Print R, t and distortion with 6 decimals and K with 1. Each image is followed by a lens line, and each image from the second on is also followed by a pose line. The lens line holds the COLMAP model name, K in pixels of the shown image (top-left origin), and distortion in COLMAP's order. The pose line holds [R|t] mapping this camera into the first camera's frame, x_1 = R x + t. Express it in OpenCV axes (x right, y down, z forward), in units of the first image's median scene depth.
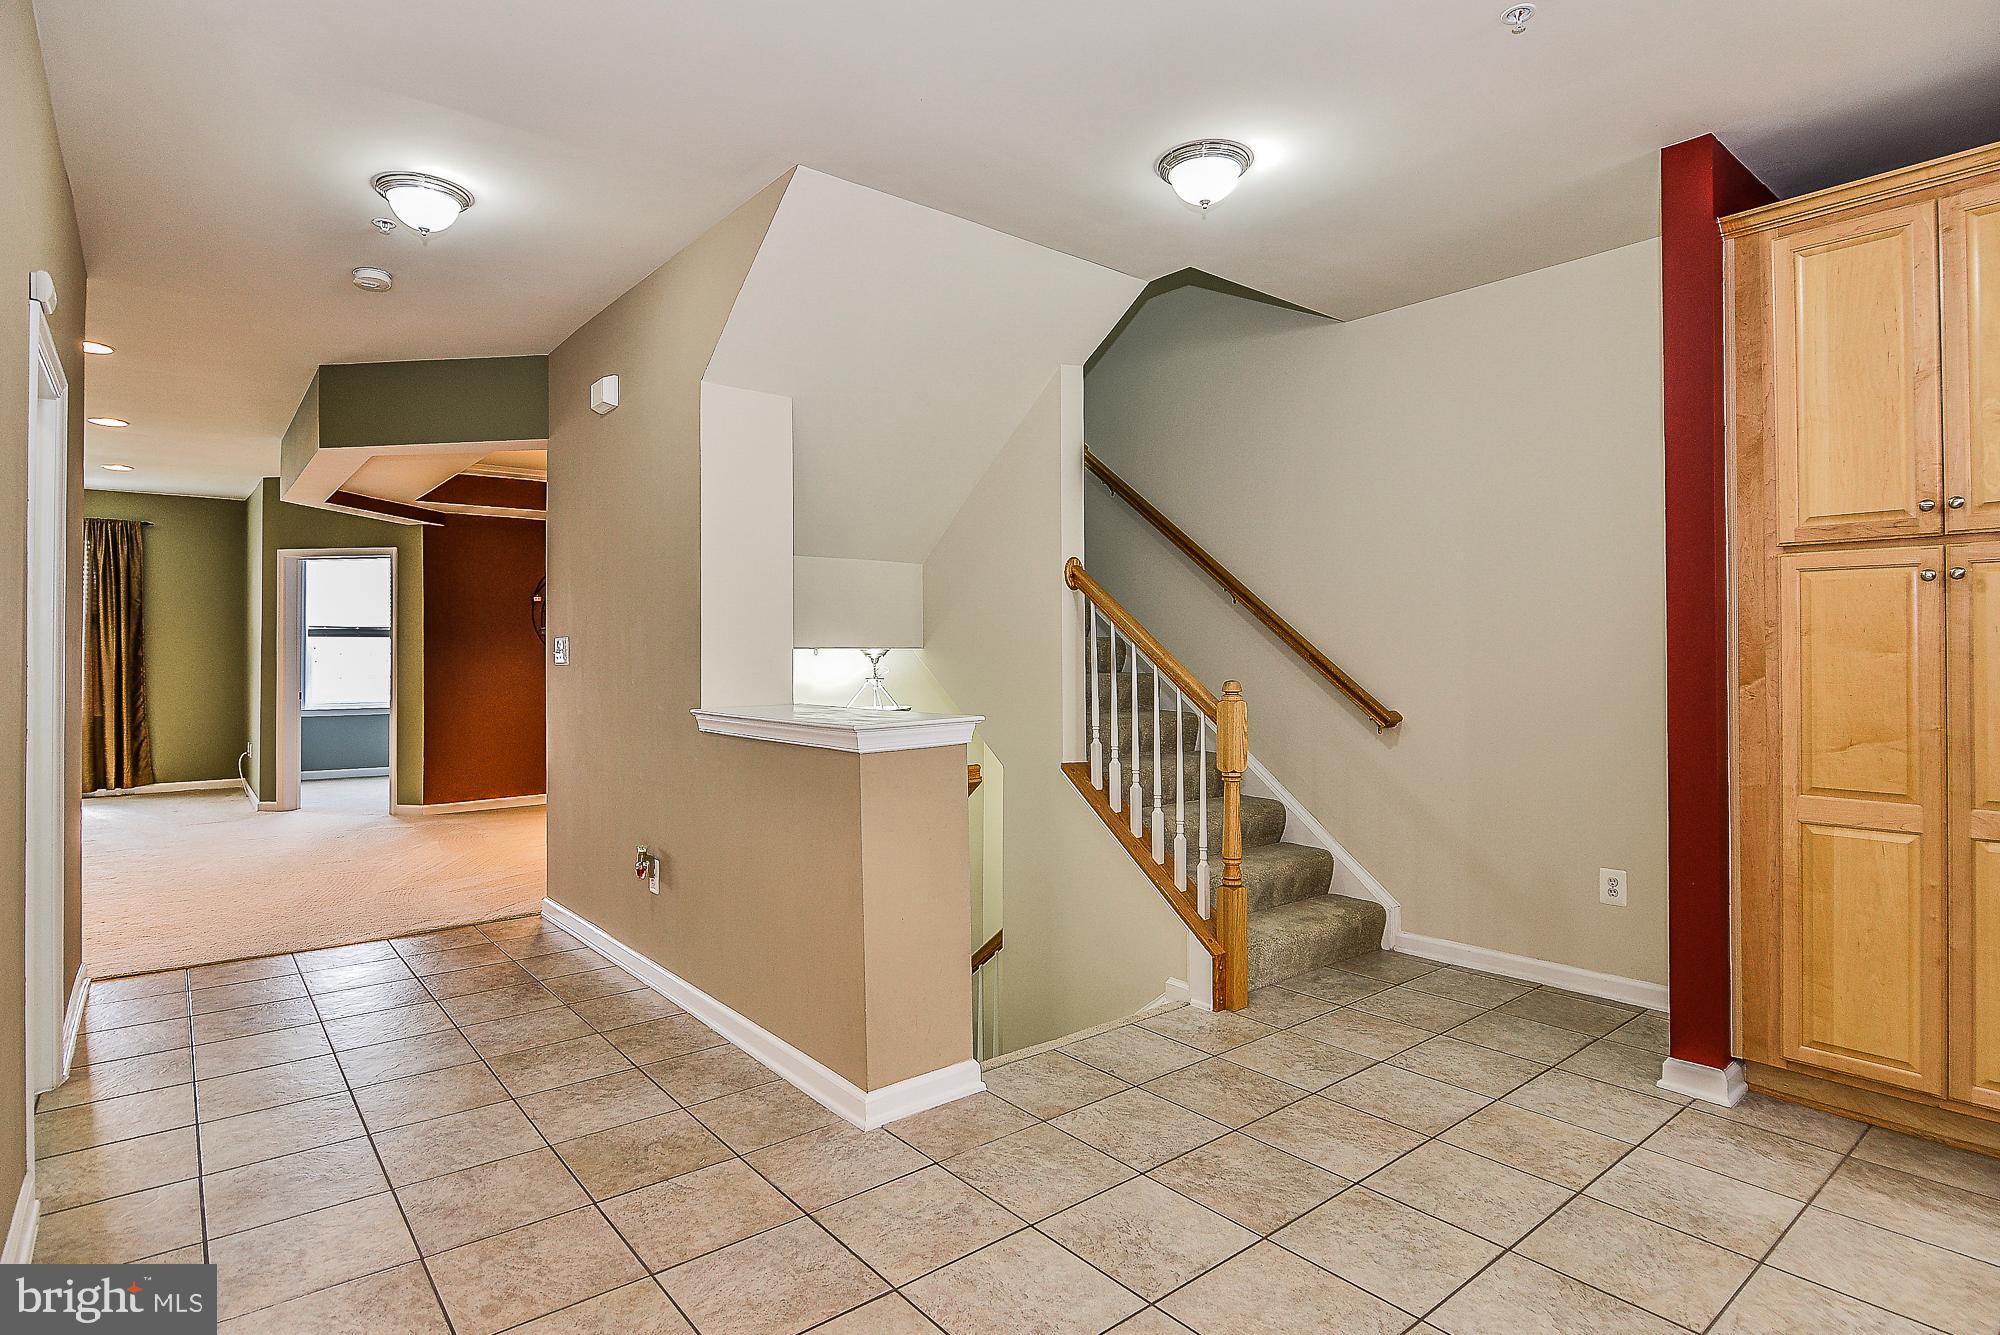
lens RADIAL K [[1038.0, 0, 974.6], [0, 1038.0, 642.6], [0, 0, 1]] dist [-0.014761, -0.004964]
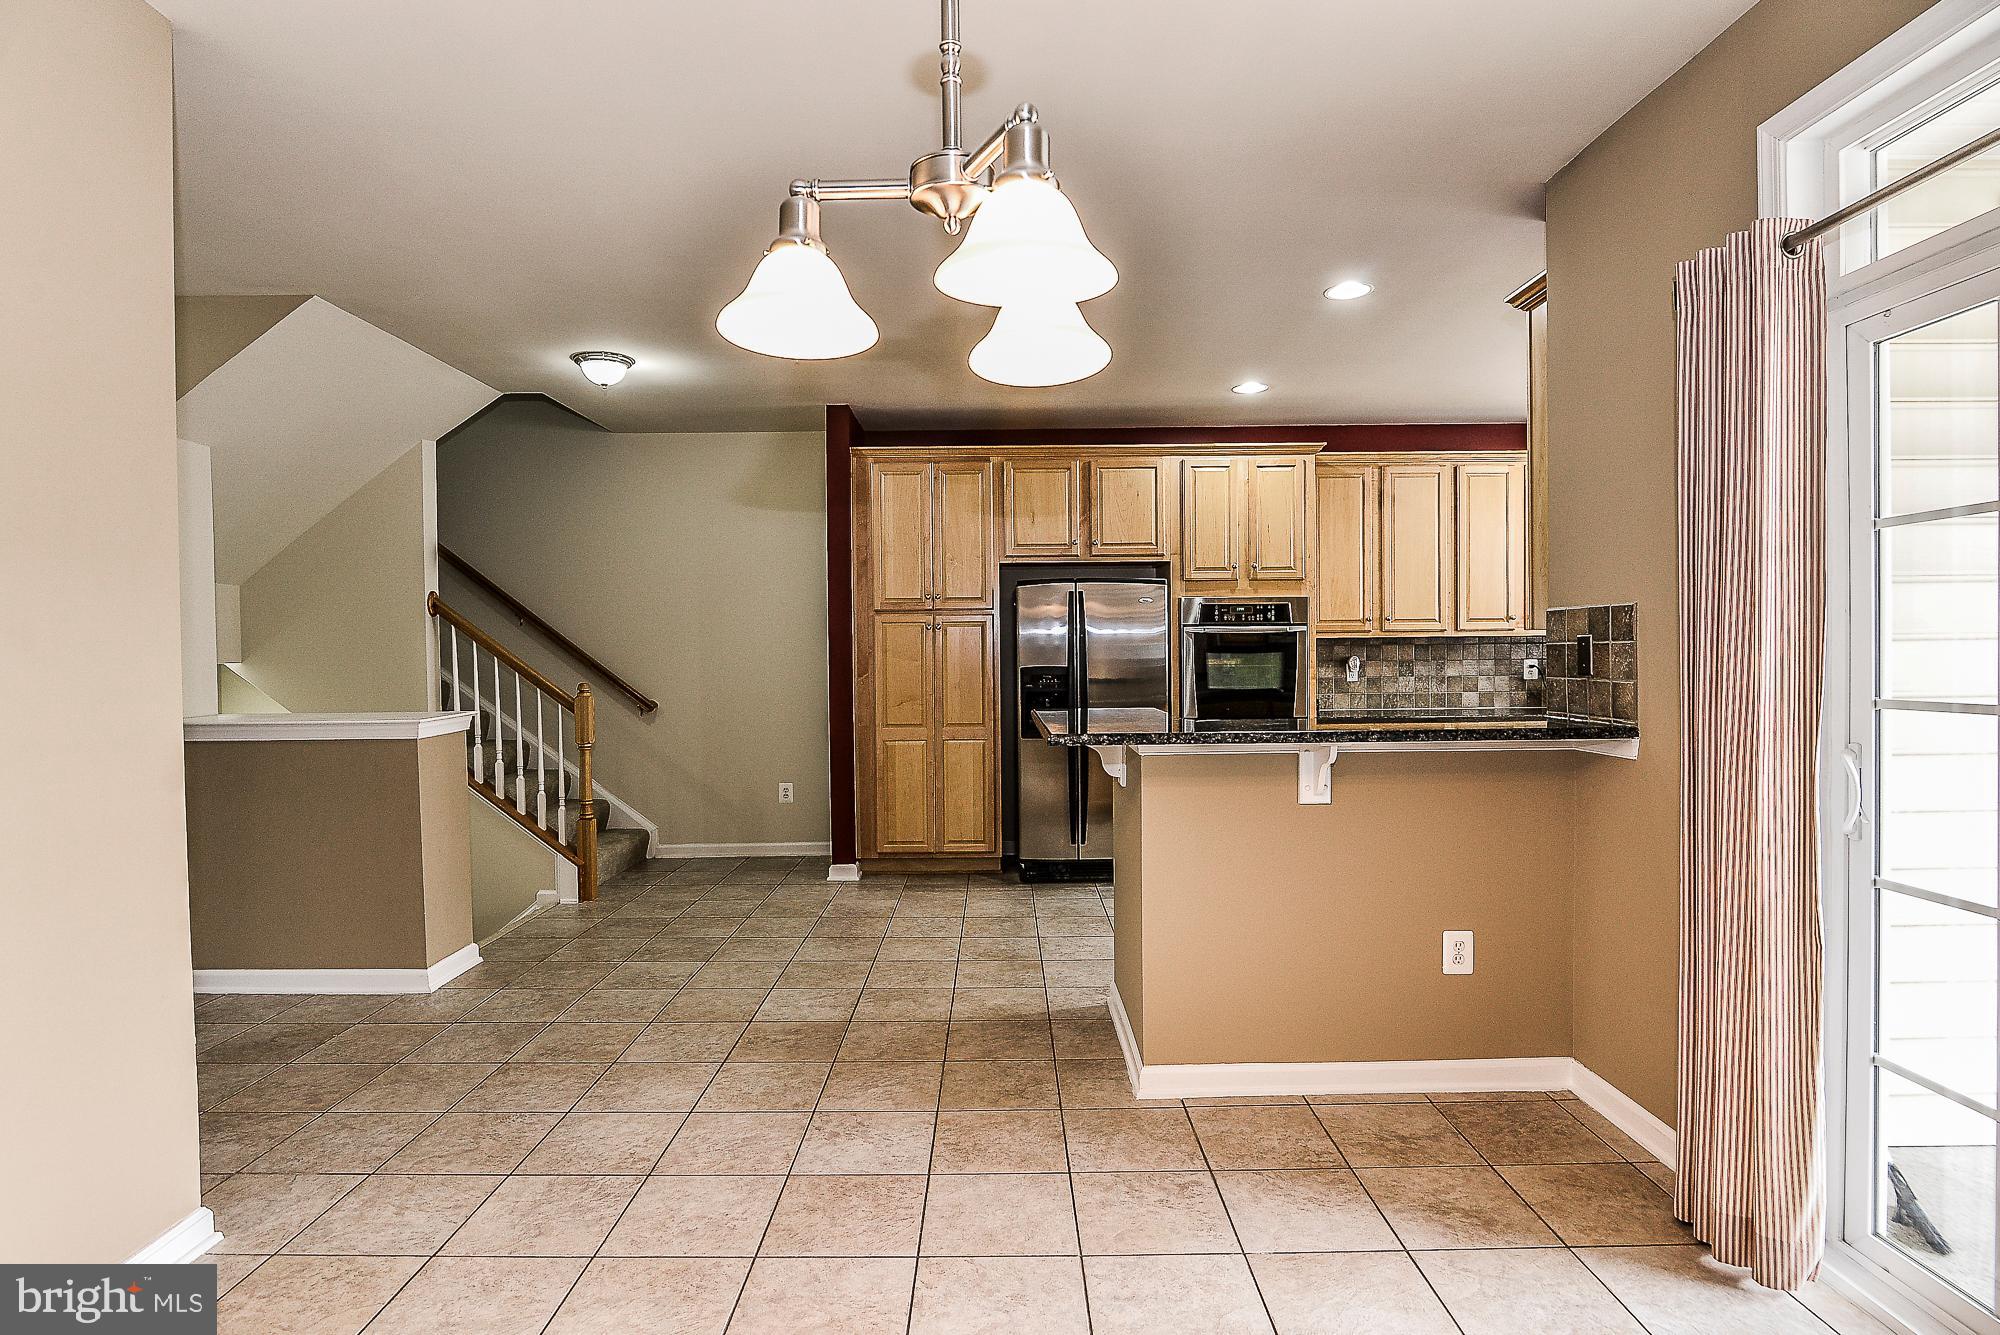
lens RADIAL K [[1038.0, 0, 997.8], [0, 1038.0, 652.4], [0, 0, 1]] dist [-0.014761, -0.004964]
pose [[0.627929, -0.006352, 0.778245, -0.684421], [-0.000593, 0.999963, 0.008640, -0.026090], [-0.778271, -0.005887, 0.627901, -0.512789]]
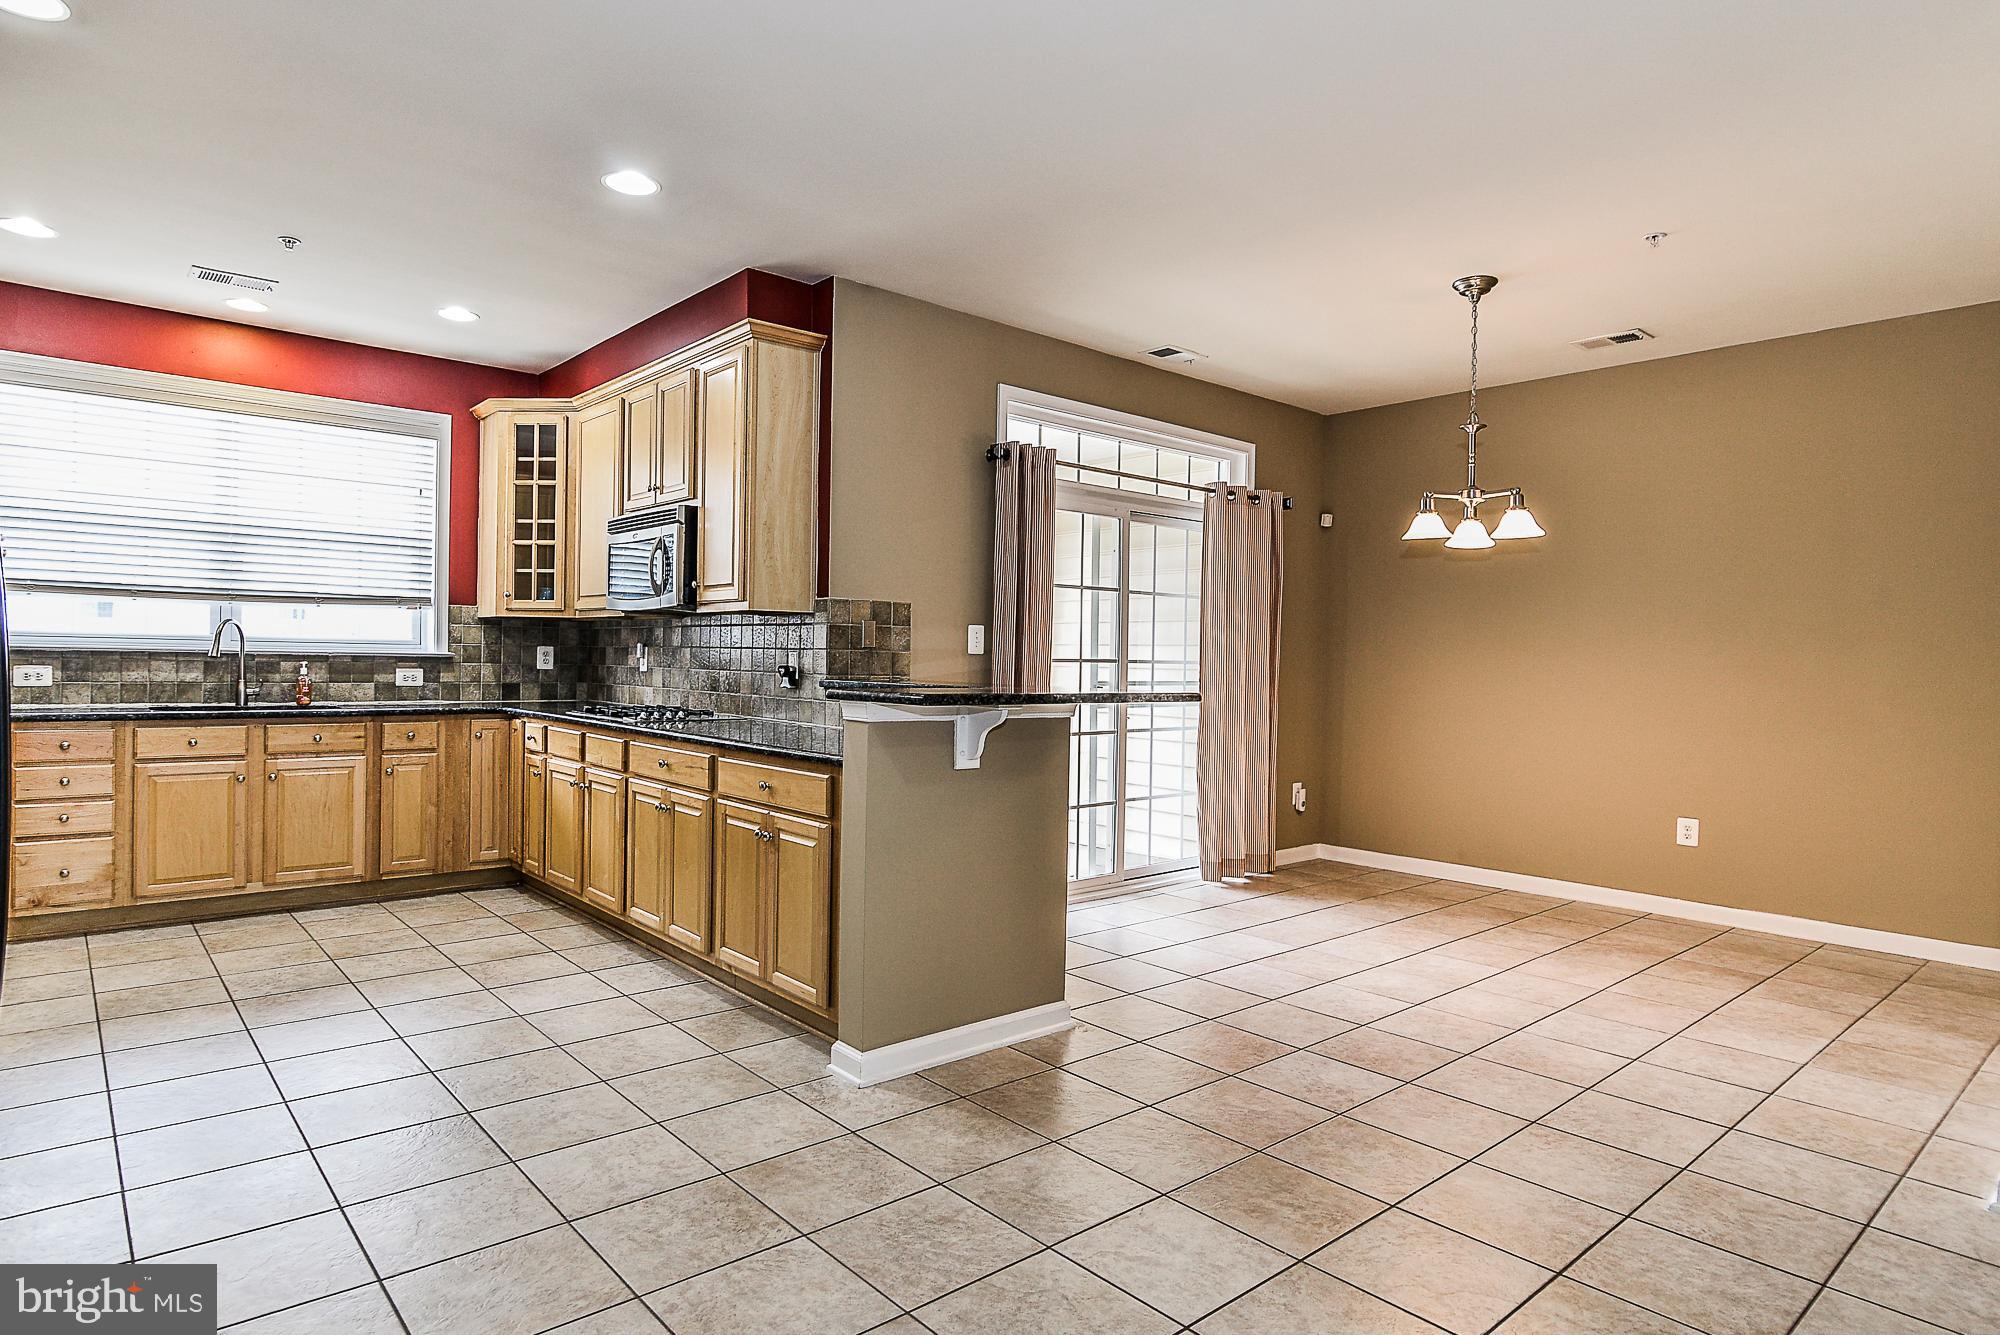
lens RADIAL K [[1118.9, 0, 1000.7], [0, 1118.9, 668.5], [0, 0, 1]] dist [-0.013067, 0.001035]
pose [[-0.998690, -0.015659, -0.048723, 0.351026], [-0.015408, 0.999866, -0.005529, 0.039123], [0.048803, -0.004771, -0.998797, 1.258227]]
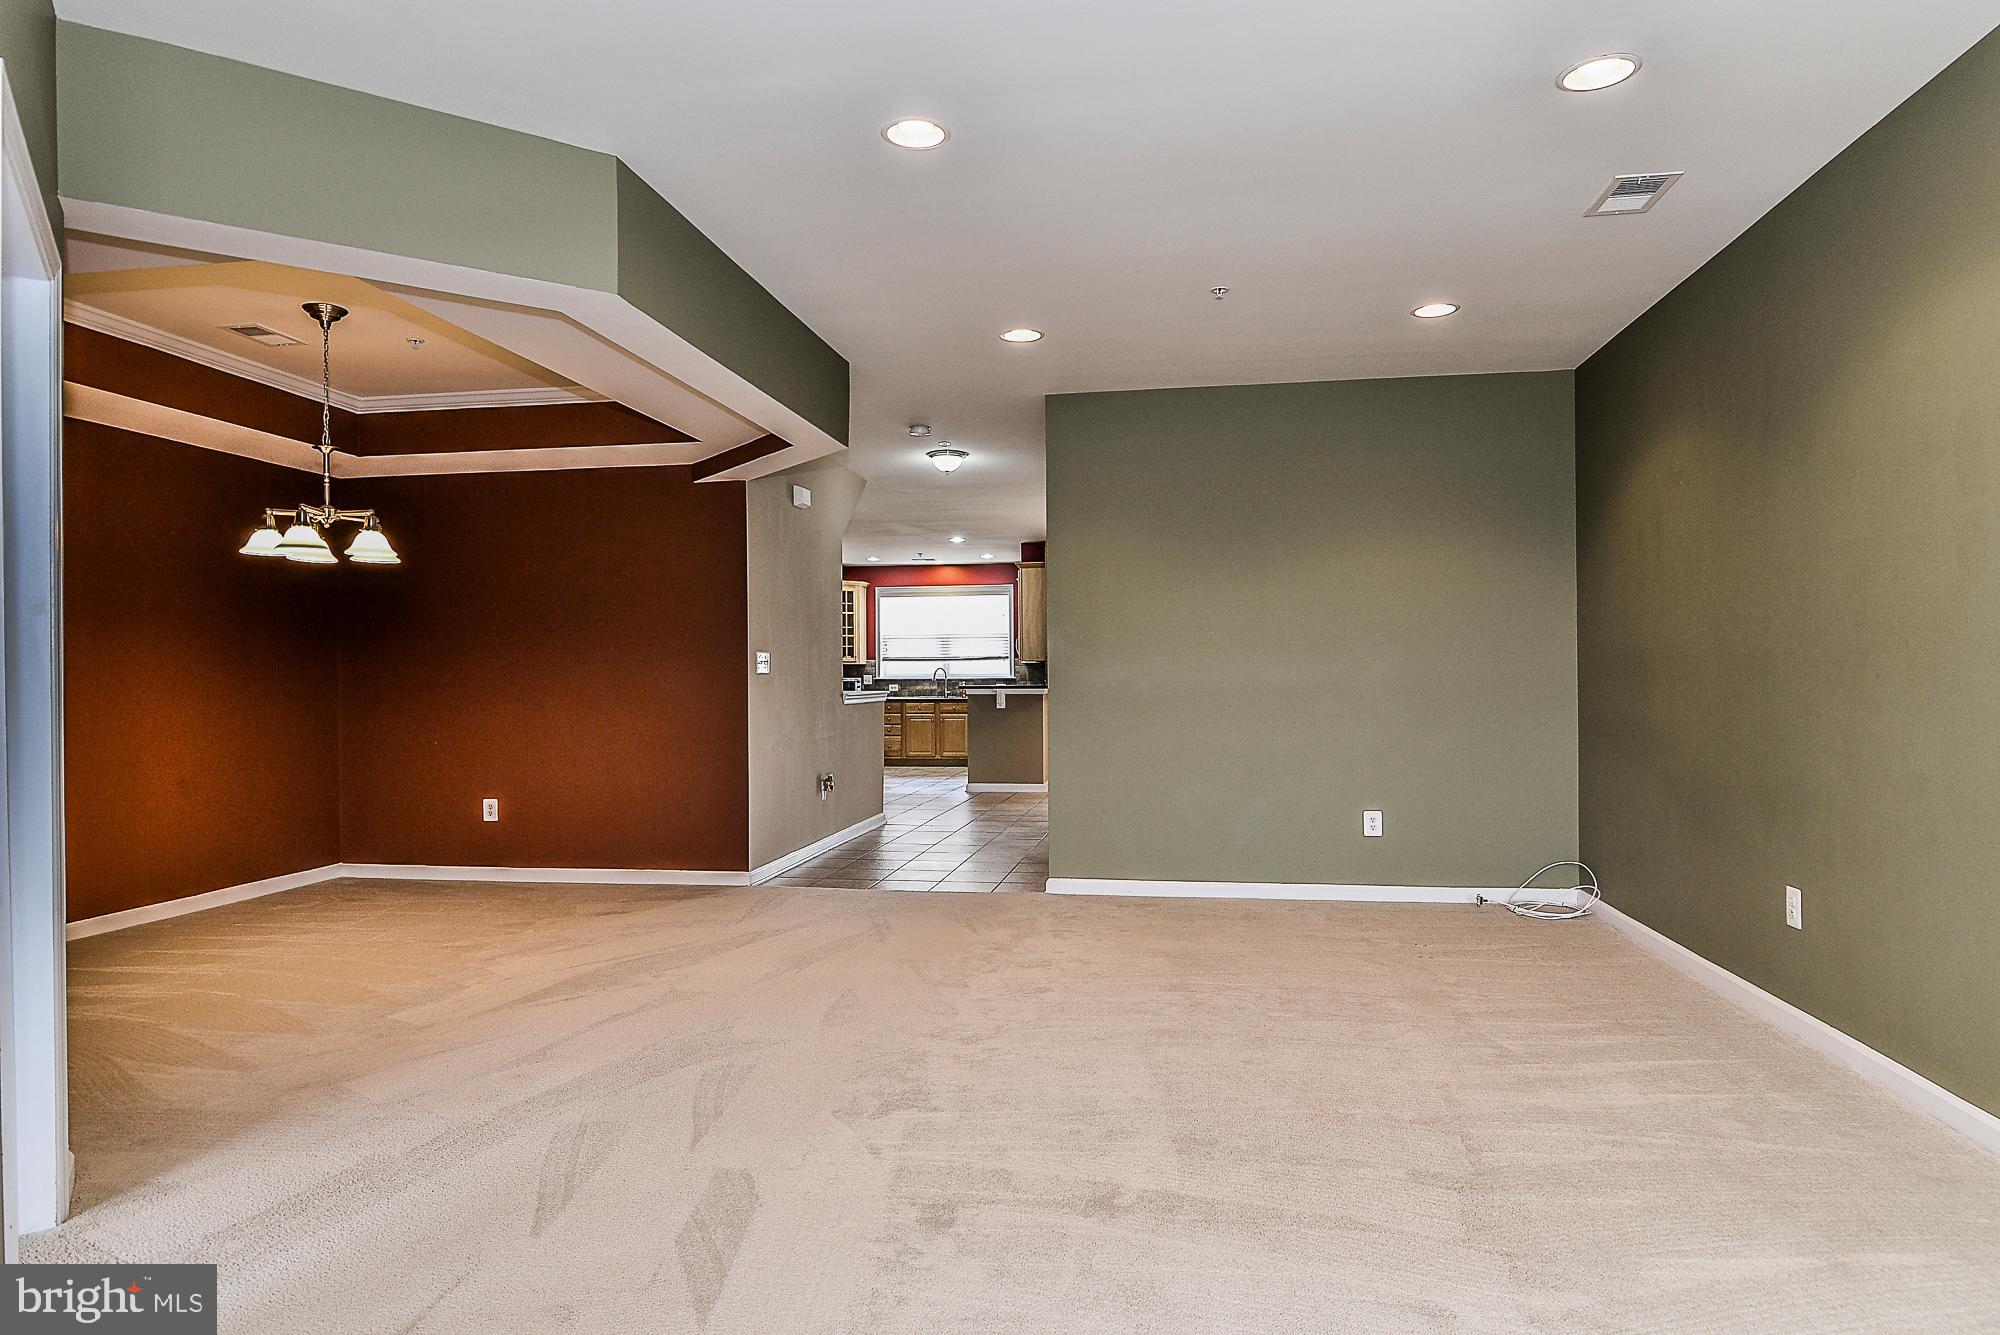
lens RADIAL K [[1190.5, 0, 999.5], [0, 1190.5, 672.1], [0, 0, 1]] dist [-0.006612, 0.001034]
pose [[-0.670400, 0.012841, 0.741889, -2.801988], [0.000049, 0.999851, -0.017261, 0.085693], [-0.742000, -0.011536, -0.670301, 2.945108]]
